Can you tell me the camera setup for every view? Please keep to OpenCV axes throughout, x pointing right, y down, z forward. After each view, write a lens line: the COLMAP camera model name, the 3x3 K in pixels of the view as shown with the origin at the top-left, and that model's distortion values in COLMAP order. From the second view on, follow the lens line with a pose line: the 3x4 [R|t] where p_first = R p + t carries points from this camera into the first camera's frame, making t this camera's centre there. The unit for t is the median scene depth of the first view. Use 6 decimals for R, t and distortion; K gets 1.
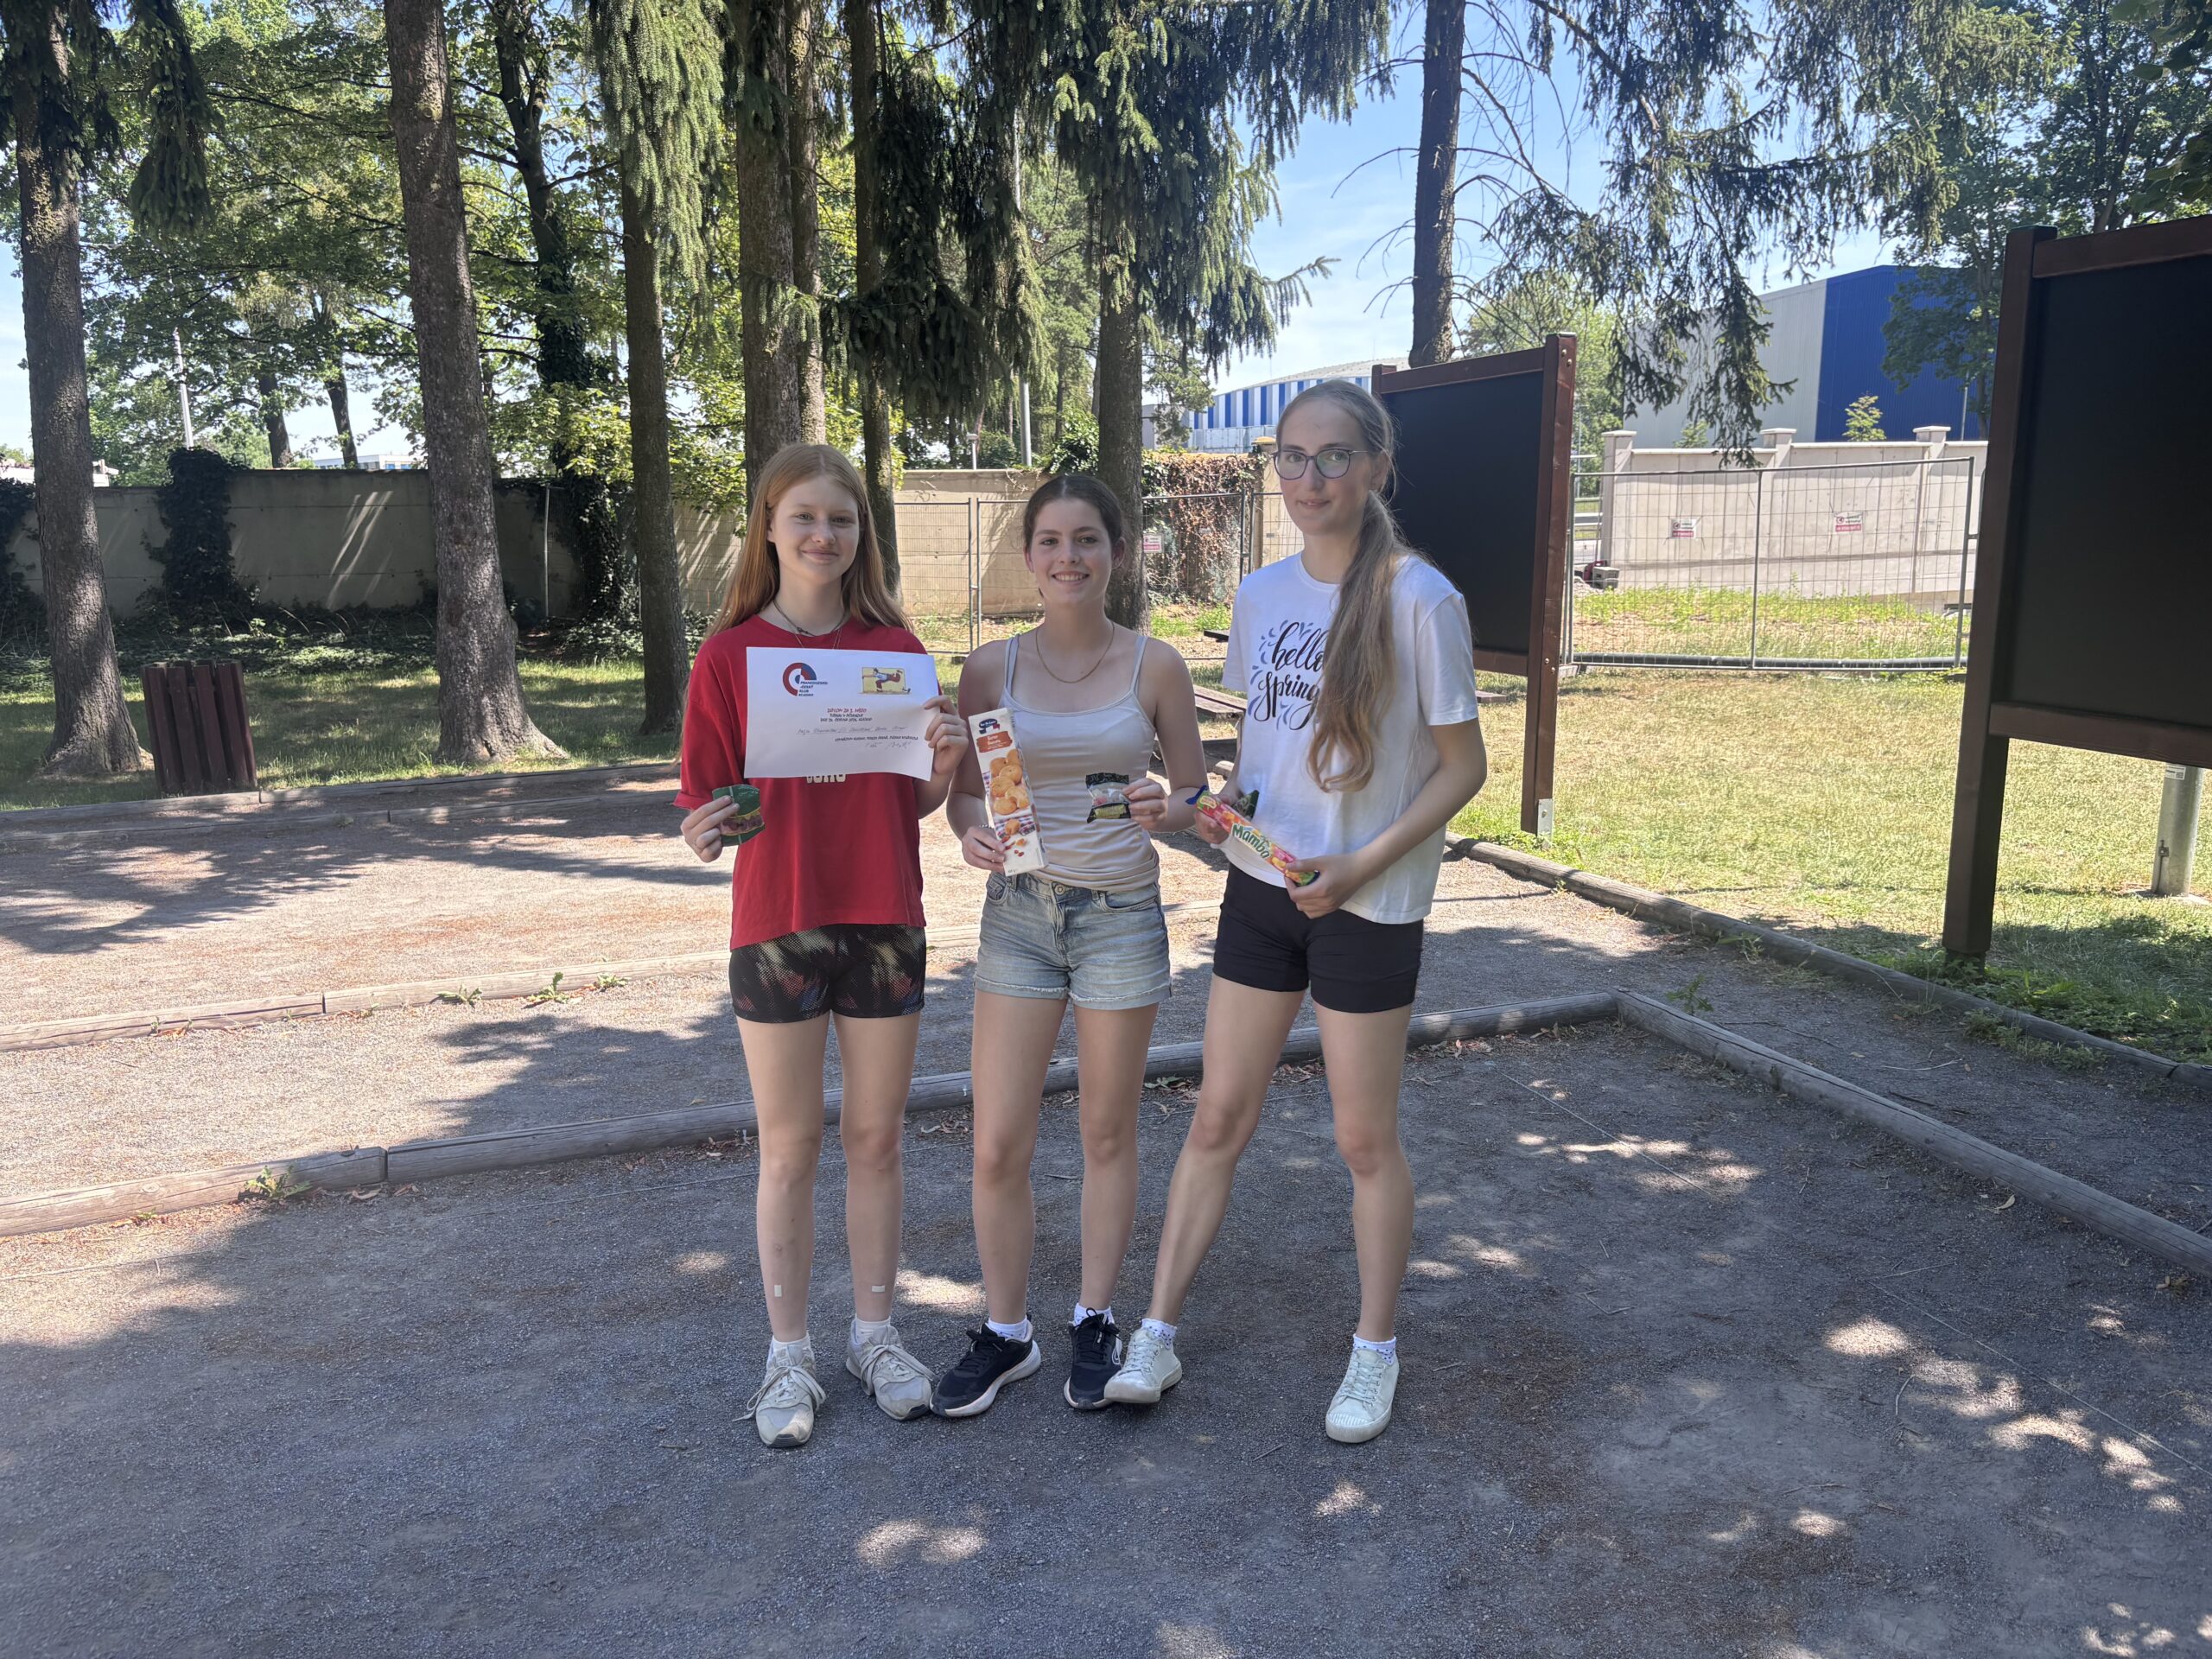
lens RADIAL K [[1657.2, 0, 1094.3], [0, 1657.2, 846.1], [0, 0, 1]] dist [0.044822, -0.053555]
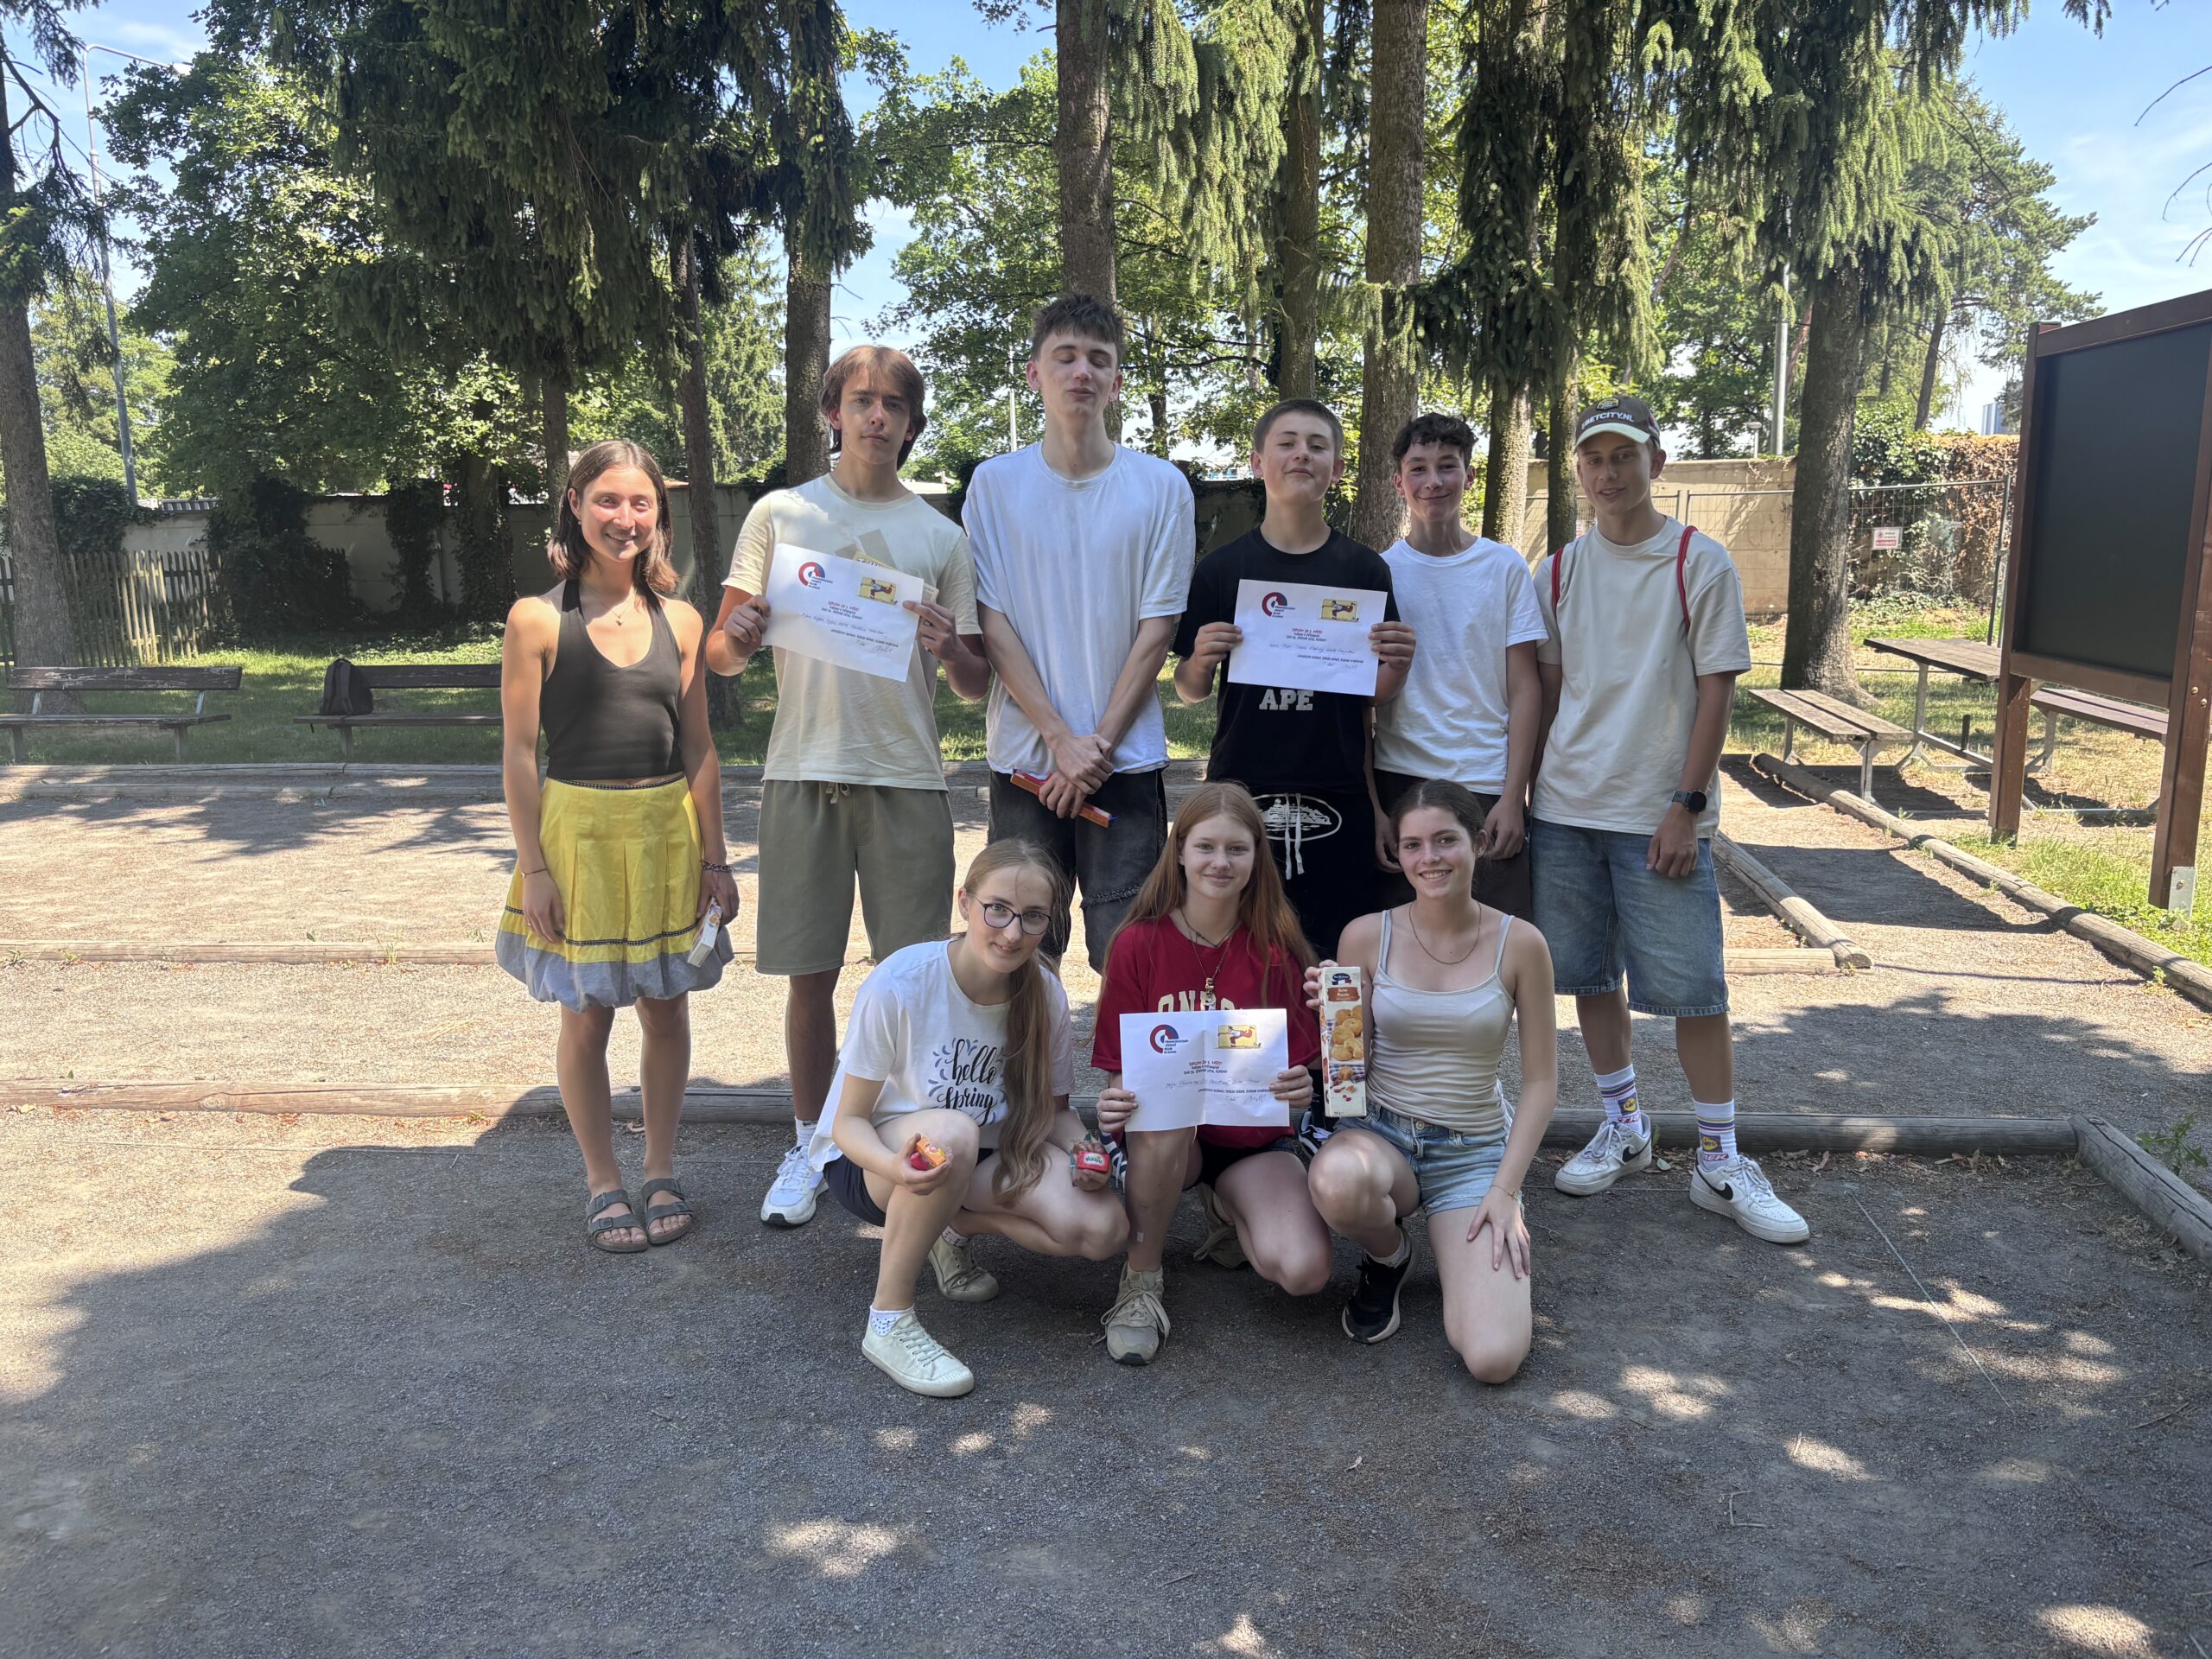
lens RADIAL K [[1657.2, 0, 1102.4], [0, 1657.2, 834.4], [0, 0, 1]] dist [0.044822, -0.053555]
pose [[0.895923, 0.077968, -0.437314, 0.129430], [-0.080434, 0.996676, 0.012910, -0.010140], [0.436867, 0.023609, 0.899216, 0.058766]]
